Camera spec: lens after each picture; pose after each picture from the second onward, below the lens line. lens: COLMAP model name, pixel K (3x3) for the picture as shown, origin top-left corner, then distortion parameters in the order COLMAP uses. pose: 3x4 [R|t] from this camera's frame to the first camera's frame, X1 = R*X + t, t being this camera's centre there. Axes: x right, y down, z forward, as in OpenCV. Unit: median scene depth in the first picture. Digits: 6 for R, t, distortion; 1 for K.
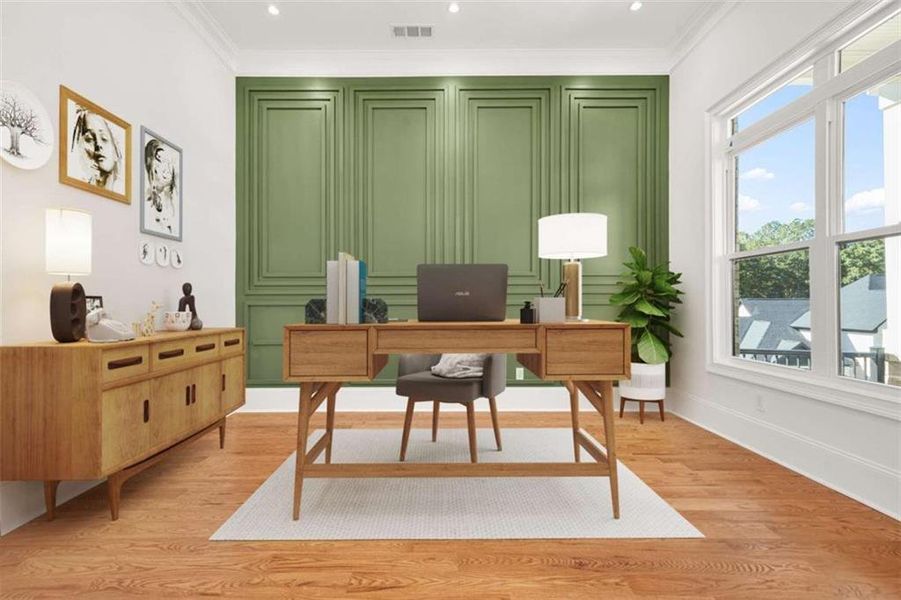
lens RADIAL K [[423.6, 0, 443.6], [0, 423.6, 305.5], [0, 0, 1]] dist [0.018191, 0.000170]
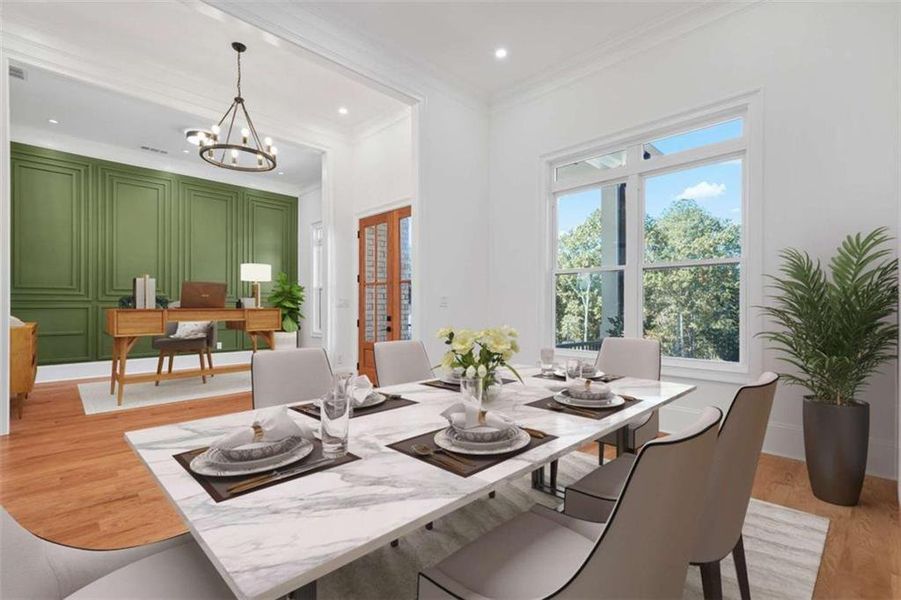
lens RADIAL K [[423.6, 0, 443.6], [0, 423.6, 305.5], [0, 0, 1]] dist [0.018191, 0.000170]
pose [[0.707220, 0.001106, 0.706993, -0.498200], [0.001047, 0.999996, -0.002612, 0.024101], [-0.706993, 0.002587, 0.707216, -1.118720]]
